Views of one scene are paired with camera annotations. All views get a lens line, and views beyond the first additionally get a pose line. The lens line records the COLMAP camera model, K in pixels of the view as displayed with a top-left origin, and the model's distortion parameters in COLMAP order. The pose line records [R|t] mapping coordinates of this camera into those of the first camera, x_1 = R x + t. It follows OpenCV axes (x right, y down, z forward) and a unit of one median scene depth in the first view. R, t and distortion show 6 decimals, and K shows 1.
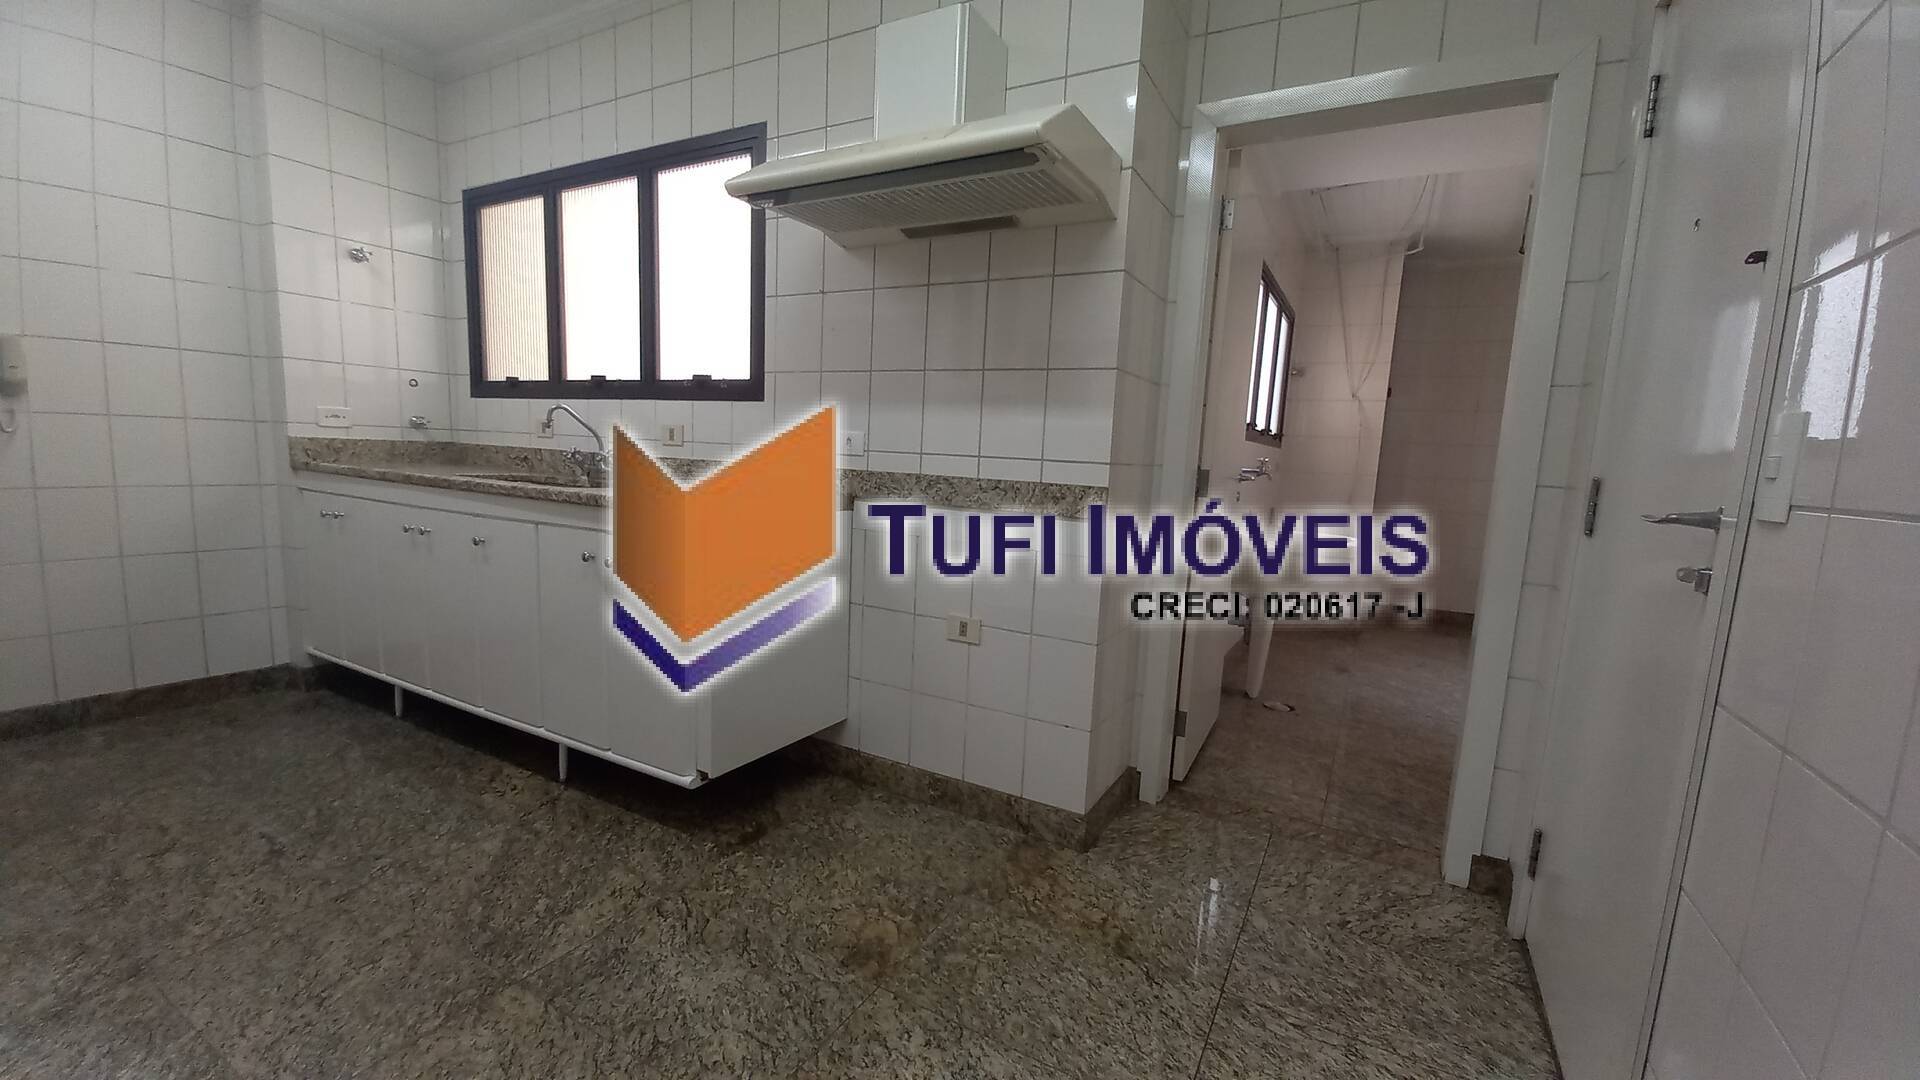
lens RADIAL K [[753.9, 0, 965.8], [0, 753.9, 555.7], [0, 0, 1]] dist [-0.008384, -0.001795]
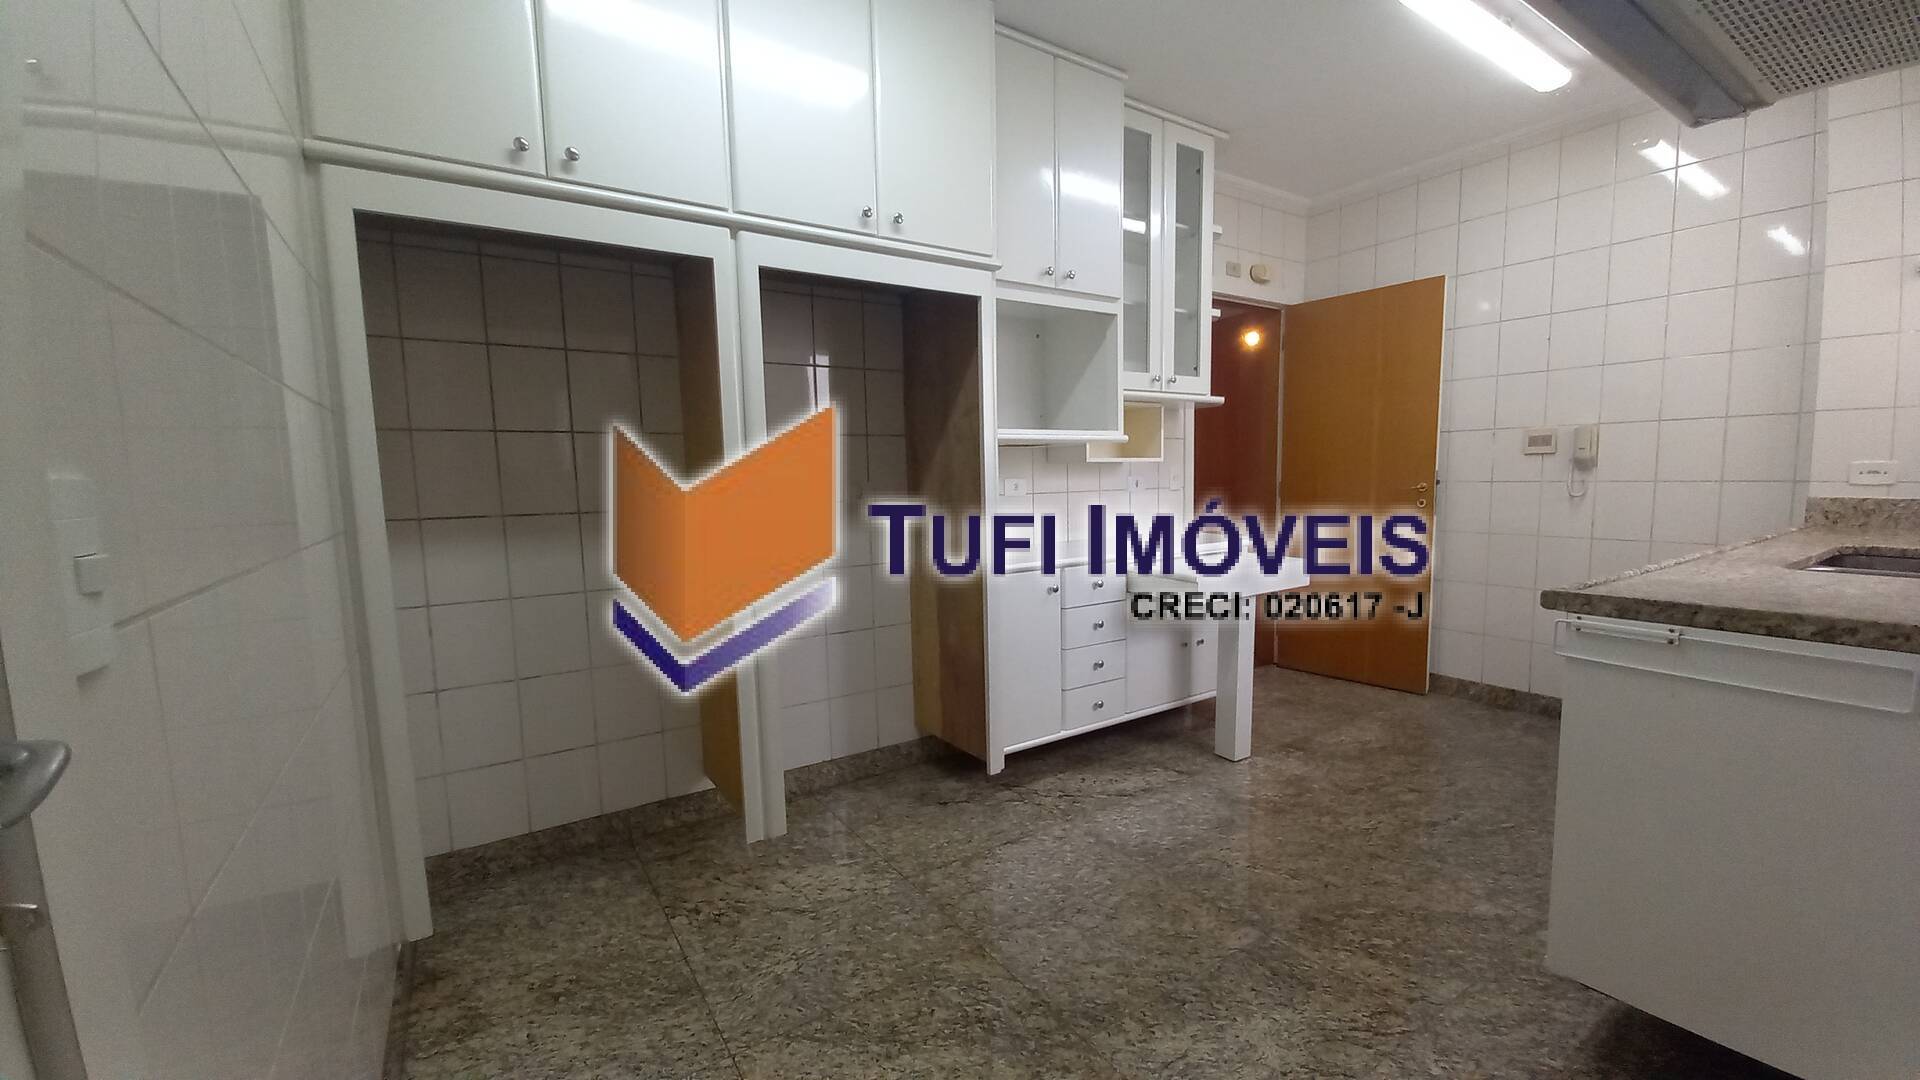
lens RADIAL K [[753.9, 0, 970.6], [0, 753.9, 543.3], [0, 0, 1]] dist [-0.008384, -0.001795]
pose [[-0.454252, 0.044426, -0.889765, 0.434560], [-0.124504, 0.985788, 0.112784, -0.095441], [0.882130, 0.162012, -0.442265, 0.615254]]
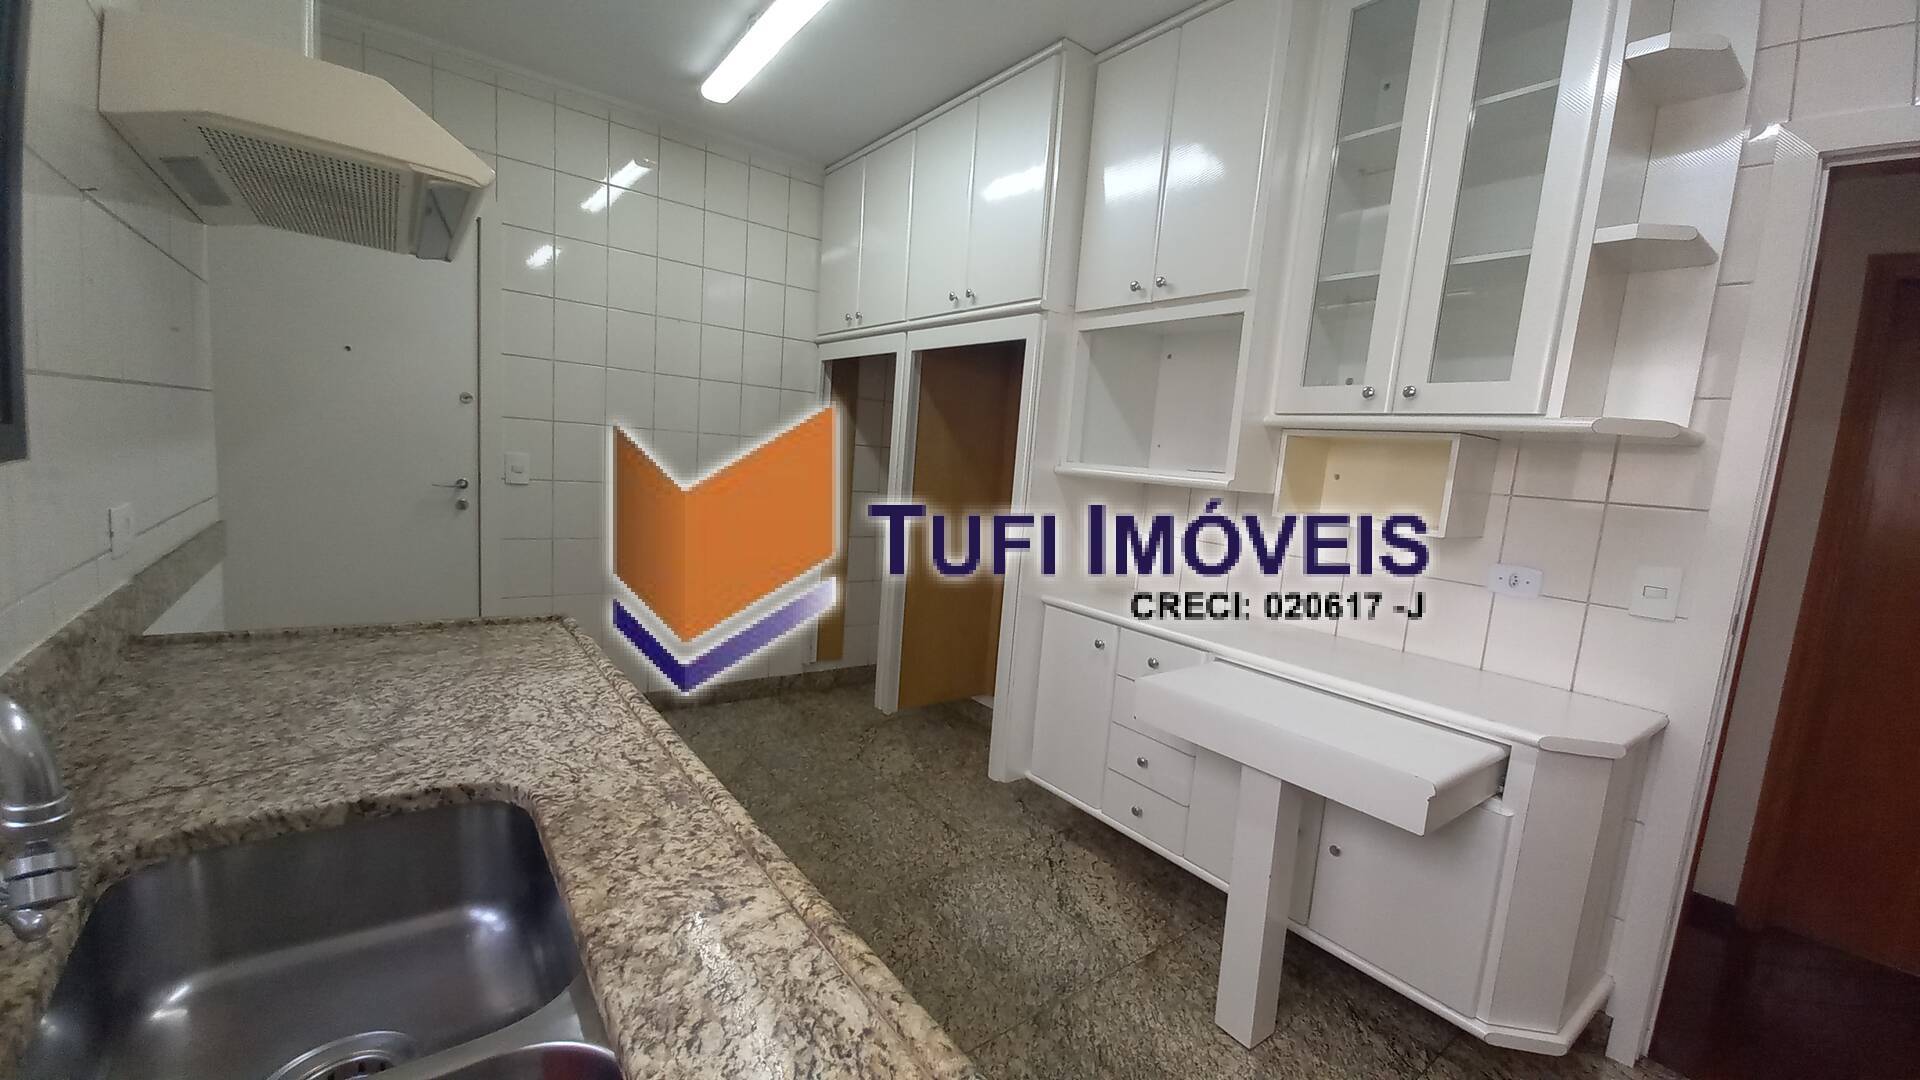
lens RADIAL K [[753.9, 0, 963.3], [0, 753.9, 544.7], [0, 0, 1]] dist [-0.008384, -0.001795]
pose [[-0.907674, -0.165849, 0.385516, -0.800214], [-0.066192, 0.963679, 0.258731, -0.287203], [-0.414424, 0.209325, -0.885684, 1.162080]]
